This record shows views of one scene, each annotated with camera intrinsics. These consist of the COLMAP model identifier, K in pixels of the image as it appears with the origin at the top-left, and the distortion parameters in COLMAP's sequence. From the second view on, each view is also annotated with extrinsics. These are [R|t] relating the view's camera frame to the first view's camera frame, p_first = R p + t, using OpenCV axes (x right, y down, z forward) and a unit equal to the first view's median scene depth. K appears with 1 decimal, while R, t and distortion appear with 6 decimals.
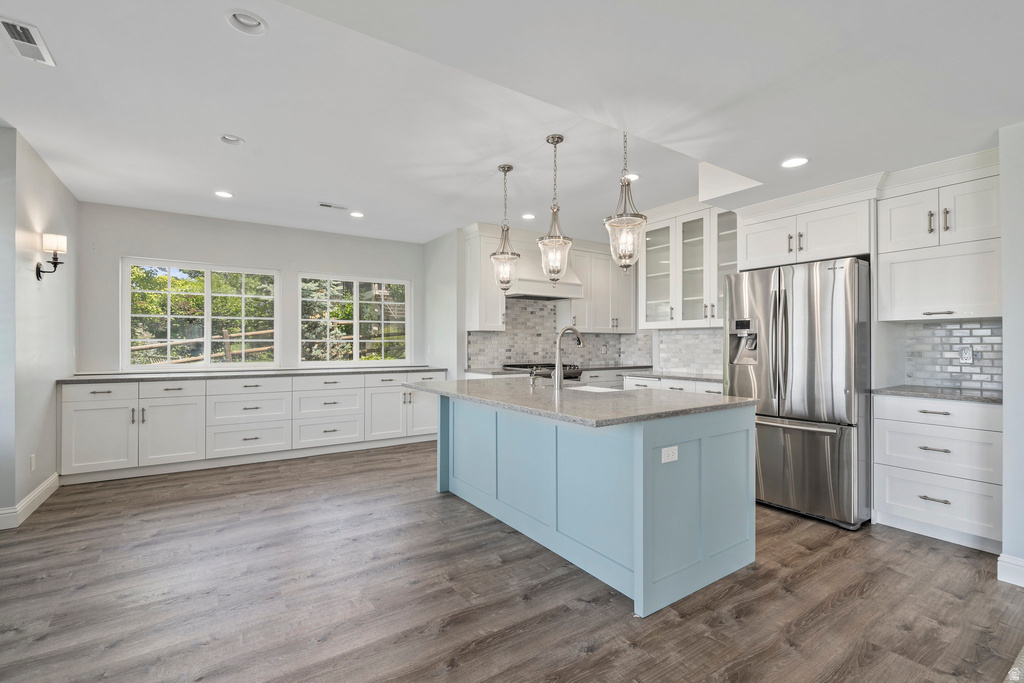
lens RADIAL K [[463.9, 0, 512.0], [0, 463.9, 341.5], [0, 0, 1]] dist [-0.013057, 0.010584]
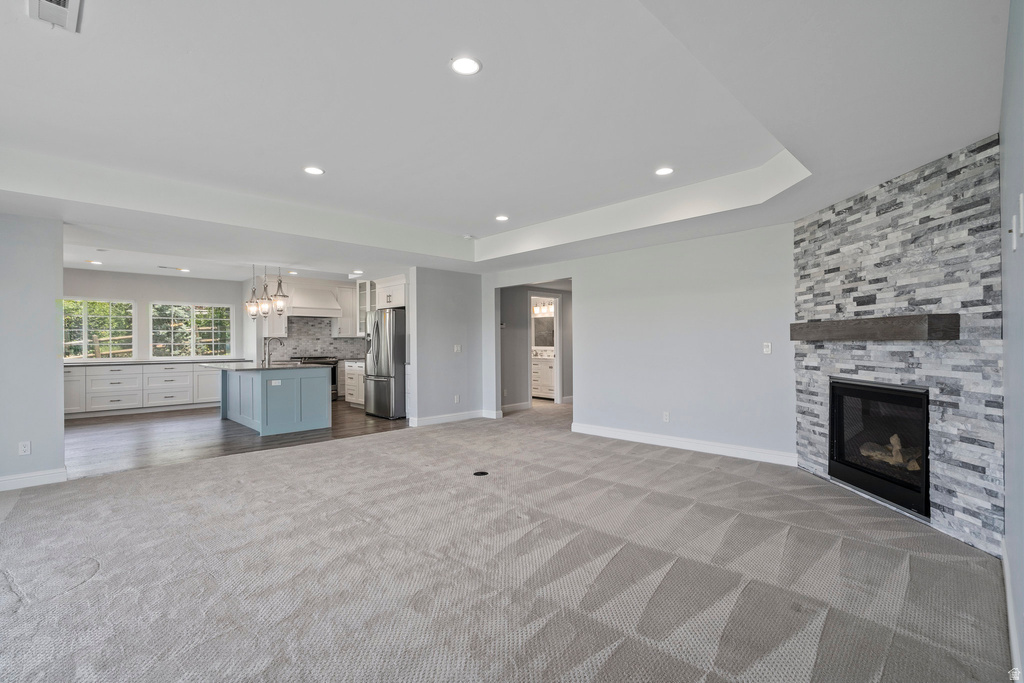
lens RADIAL K [[463.9, 0, 512.0], [0, 463.9, 341.5], [0, 0, 1]] dist [-0.013057, 0.010584]
pose [[0.982853, -0.007320, 0.184244, 0.621817], [0.007239, 0.999973, 0.001111, -0.003572], [-0.184247, 0.000241, 0.982880, -1.049126]]
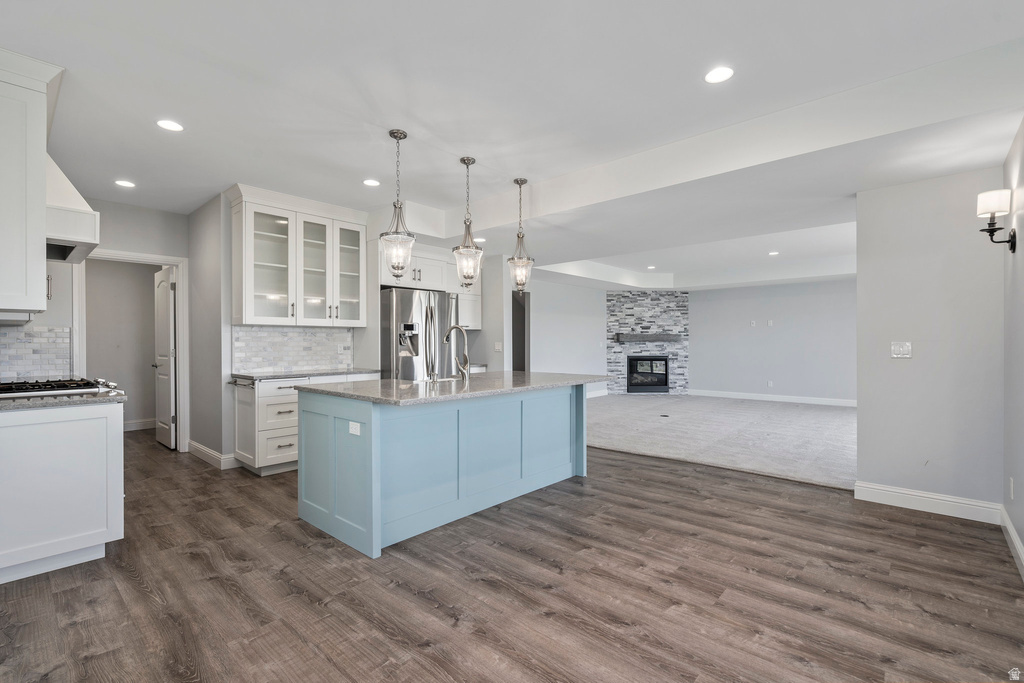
lens RADIAL K [[463.9, 0, 512.0], [0, 463.9, 341.5], [0, 0, 1]] dist [-0.013057, 0.010584]
pose [[-0.243148, 0.001781, 0.969988, -0.750379], [-0.001691, 0.999996, -0.002260, 0.006950], [-0.969988, -0.002190, -0.243144, 0.844850]]
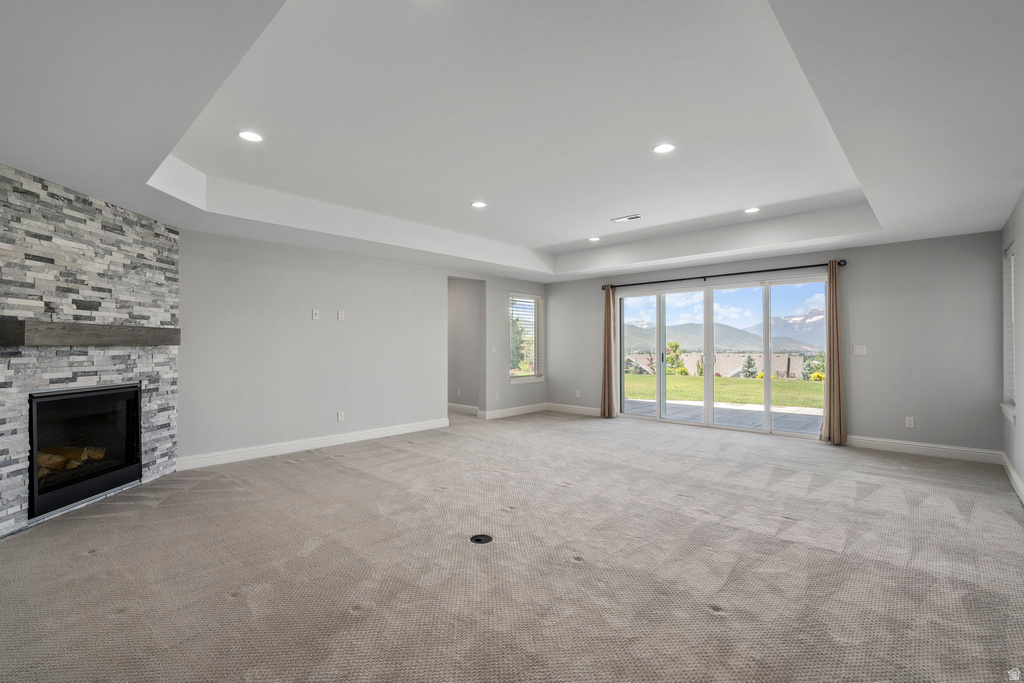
lens RADIAL K [[463.9, 0, 512.0], [0, 463.9, 341.5], [0, 0, 1]] dist [-0.013057, 0.010584]
pose [[-0.974099, 0.000375, -0.226120, 0.837947], [0.003057, 0.999929, -0.011509, 0.003783], [0.226099, -0.011902, -0.974032, 0.544843]]
